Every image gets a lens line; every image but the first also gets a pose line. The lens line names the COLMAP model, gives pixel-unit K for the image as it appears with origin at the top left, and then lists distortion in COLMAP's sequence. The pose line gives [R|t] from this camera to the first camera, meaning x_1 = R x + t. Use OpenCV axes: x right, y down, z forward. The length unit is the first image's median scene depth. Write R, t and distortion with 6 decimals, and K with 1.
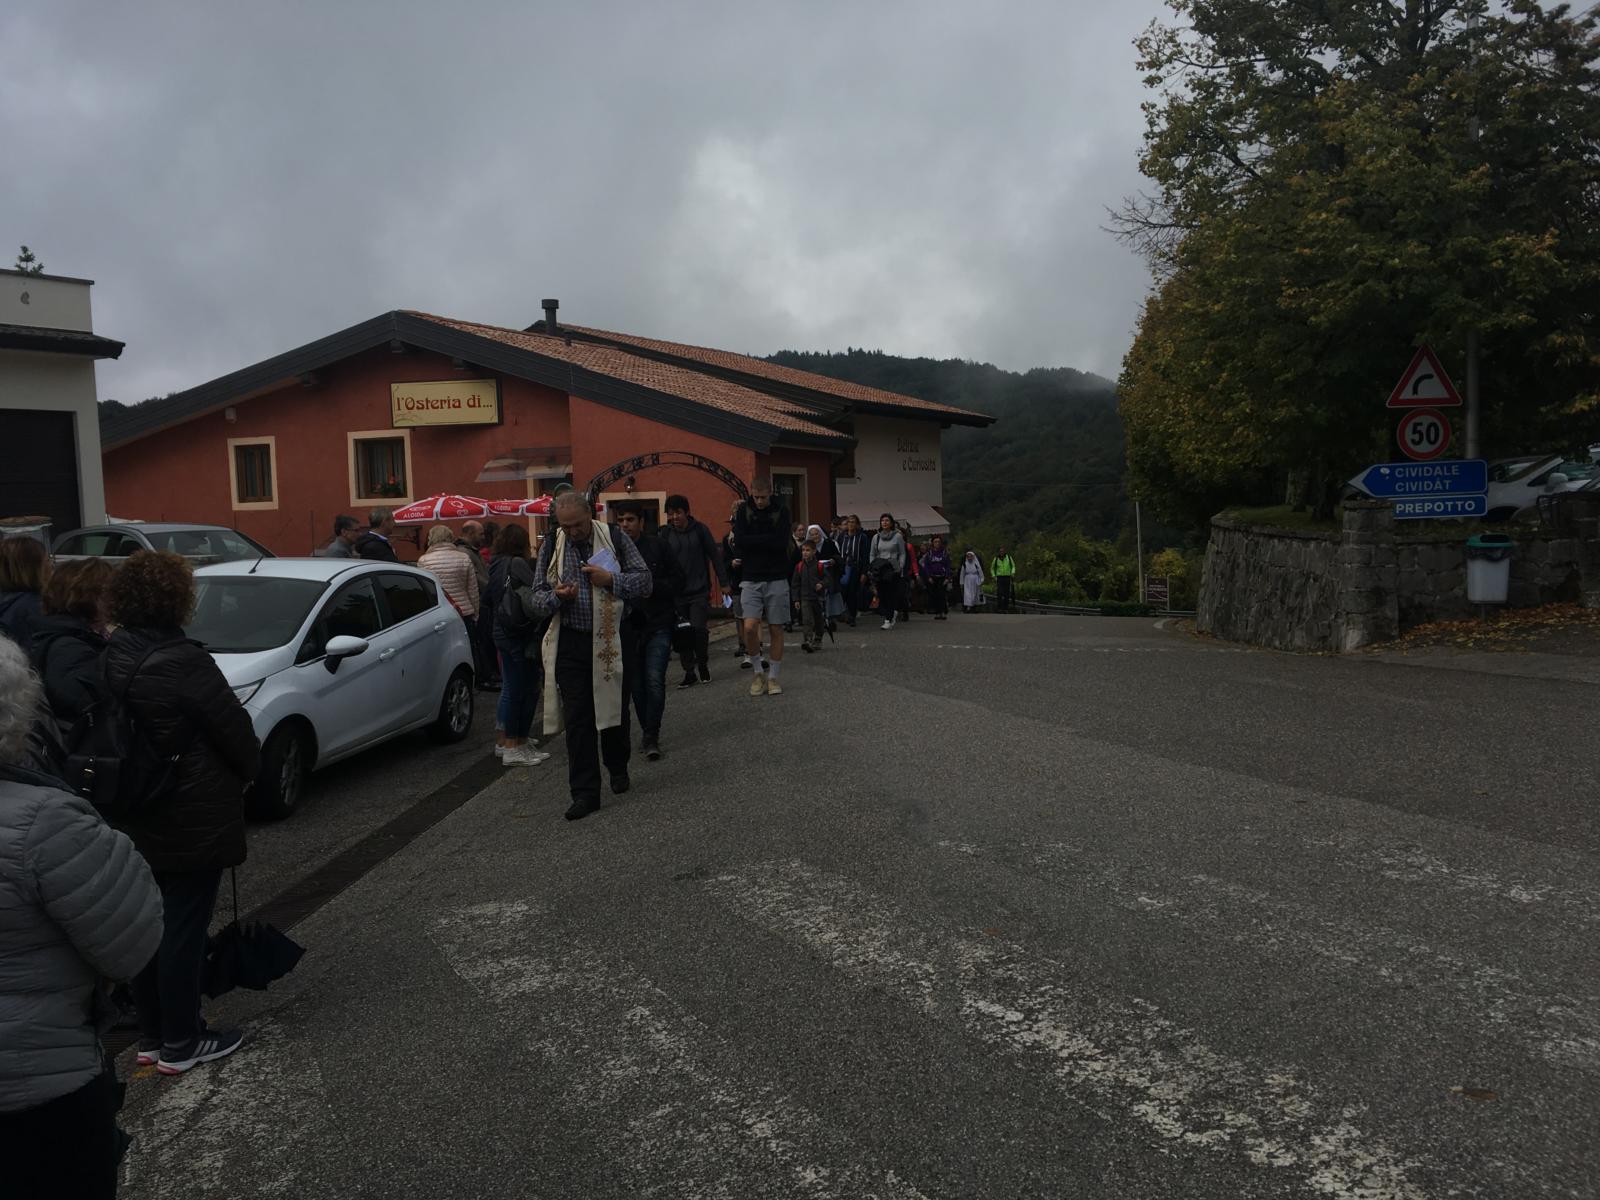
lens RADIAL K [[1334.0, 0, 800.0], [0, 1334.0, 600.0], [0, 0, 1]] dist [0.013678, 0.006409]
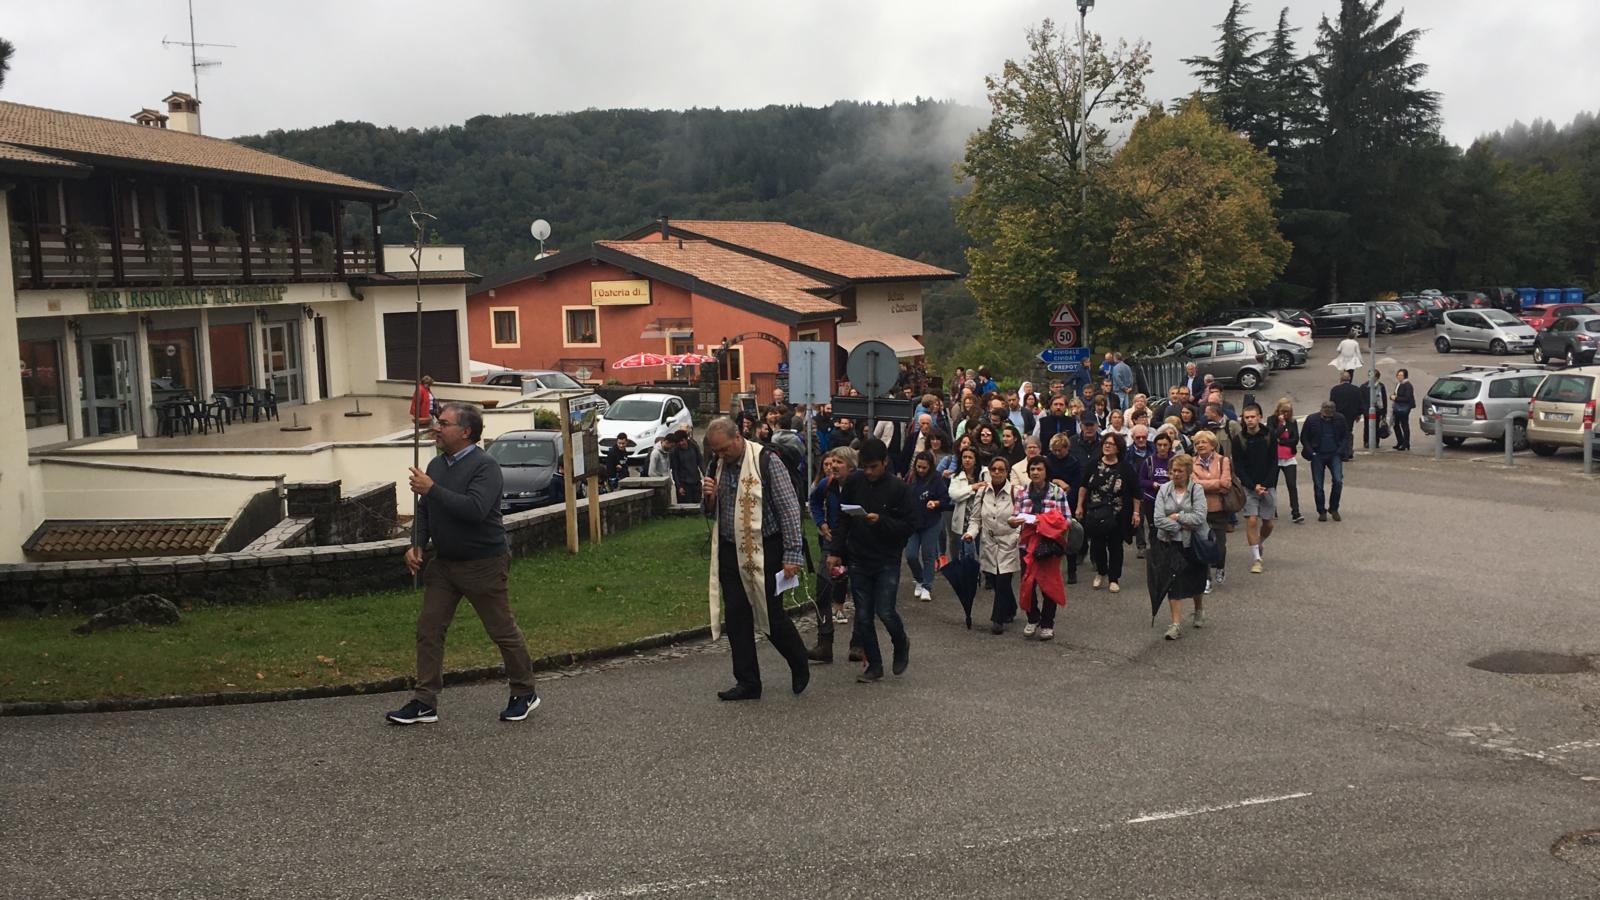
lens RADIAL K [[3440.3, 0, 800.0], [0, 3440.3, 450.0], [0, 0, 1]] dist [0.031537, -0.013966]
pose [[0.998842, 0.005610, -0.047787, 0.207429], [-0.004299, 0.999613, 0.027487, -0.063811], [0.047923, -0.027249, 0.998479, -3.737132]]
